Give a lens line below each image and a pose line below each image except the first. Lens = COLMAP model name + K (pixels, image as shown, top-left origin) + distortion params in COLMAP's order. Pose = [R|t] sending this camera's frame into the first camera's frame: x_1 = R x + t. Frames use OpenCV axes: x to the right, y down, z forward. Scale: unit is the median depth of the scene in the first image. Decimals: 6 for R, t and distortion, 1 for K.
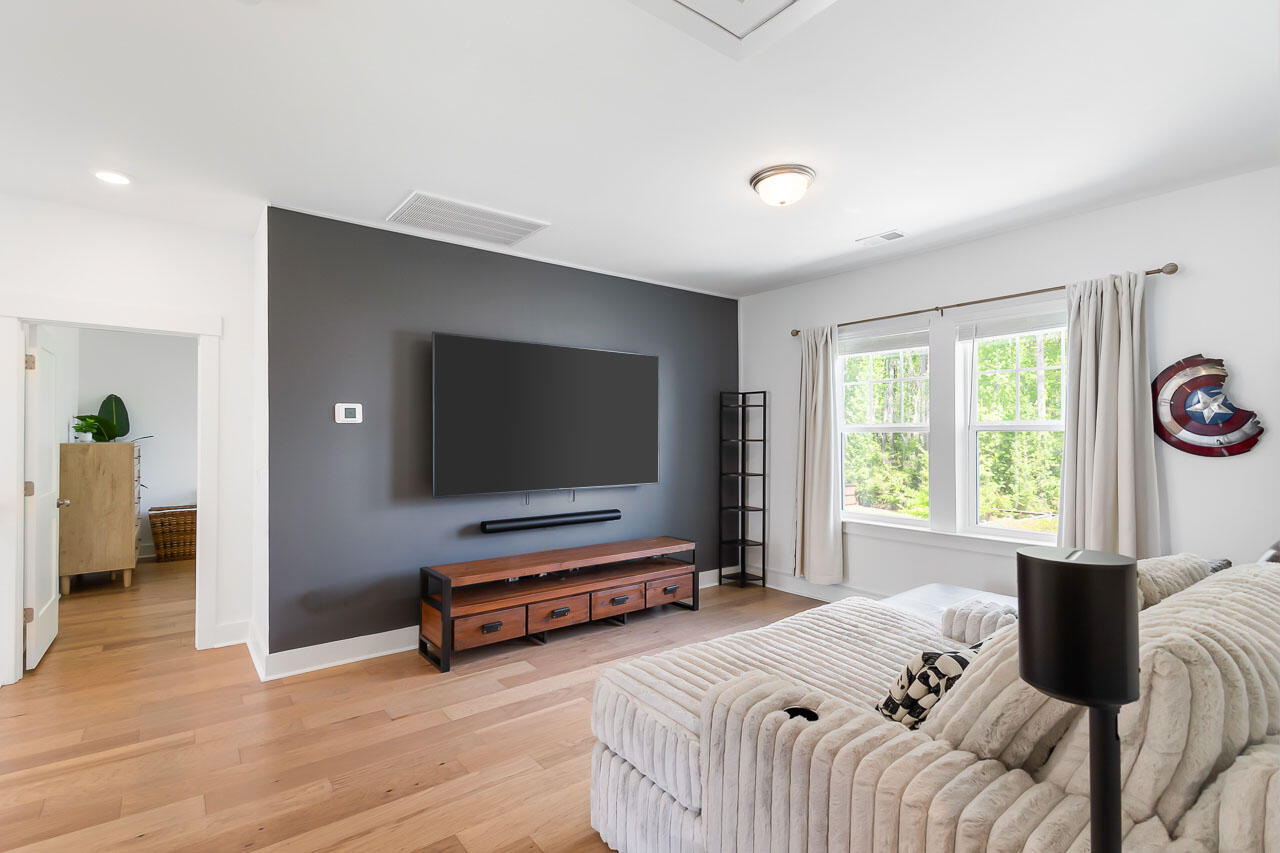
lens RADIAL K [[590.0, 0, 625.7], [0, 590.0, 449.2], [0, 0, 1]] dist [0.011265, -0.000169]
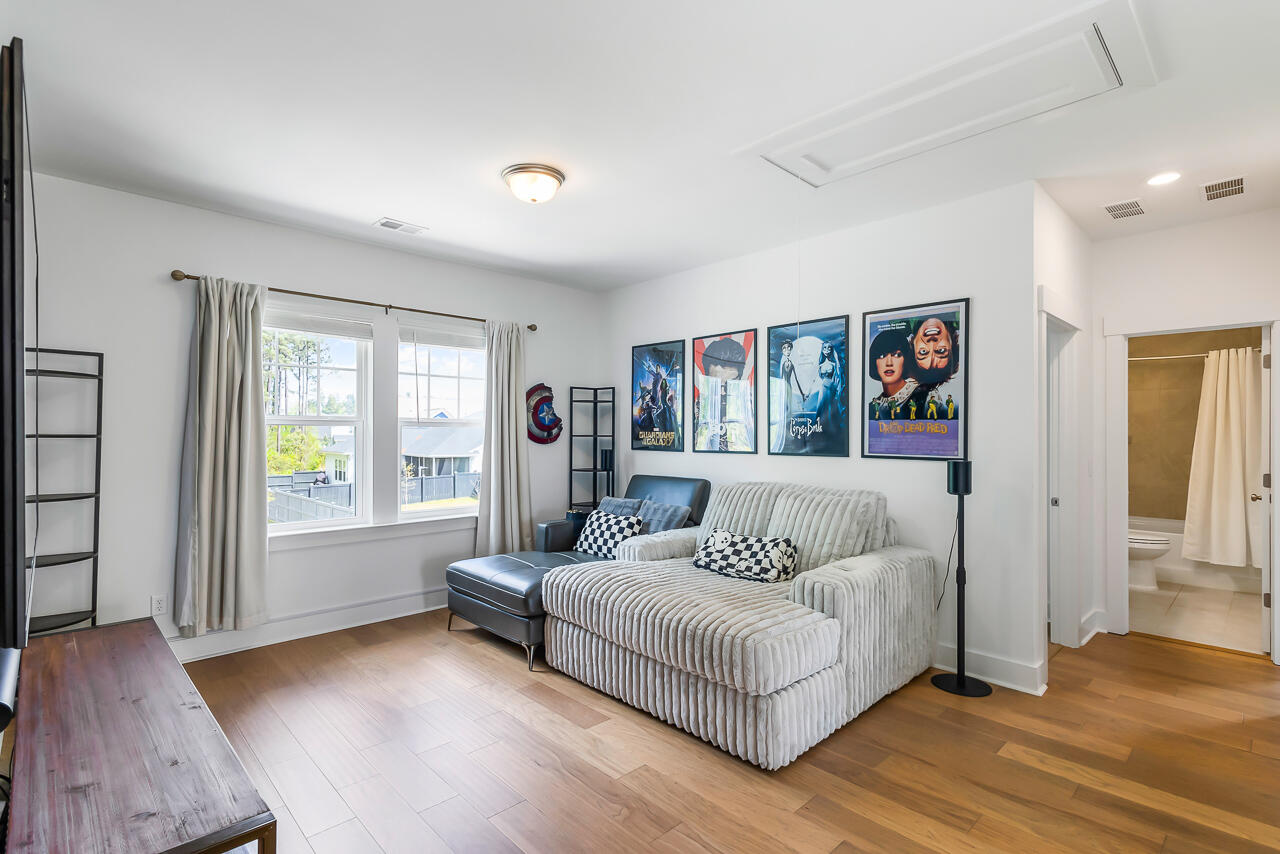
lens RADIAL K [[630.9, 0, 644.6], [0, 630.9, 453.2], [0, 0, 1]] dist [-0.001288, -0.000125]
pose [[-0.149001, -0.027901, 0.988443, -0.627051], [0.019775, 0.999318, 0.031189, -0.009336], [-0.988639, 0.024194, -0.148348, 0.737208]]
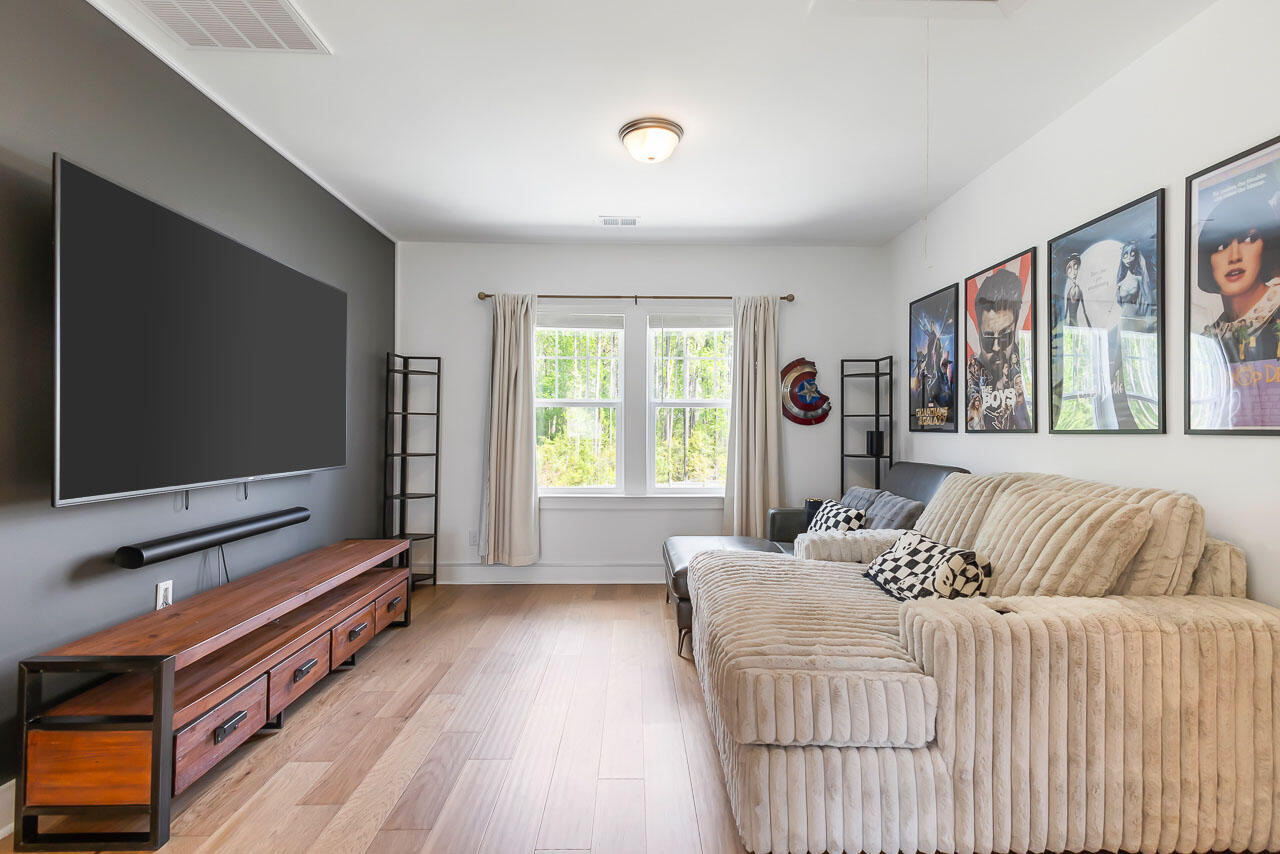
lens RADIAL K [[620.2, 0, 621.5], [0, 620.2, 439.8], [0, 0, 1]] dist [0.011712, -0.000459]
pose [[0.592707, -0.005613, 0.805399, -0.441187], [0.010949, 0.999939, -0.001088, 0.034886], [-0.805344, 0.009463, 0.592733, 0.327566]]
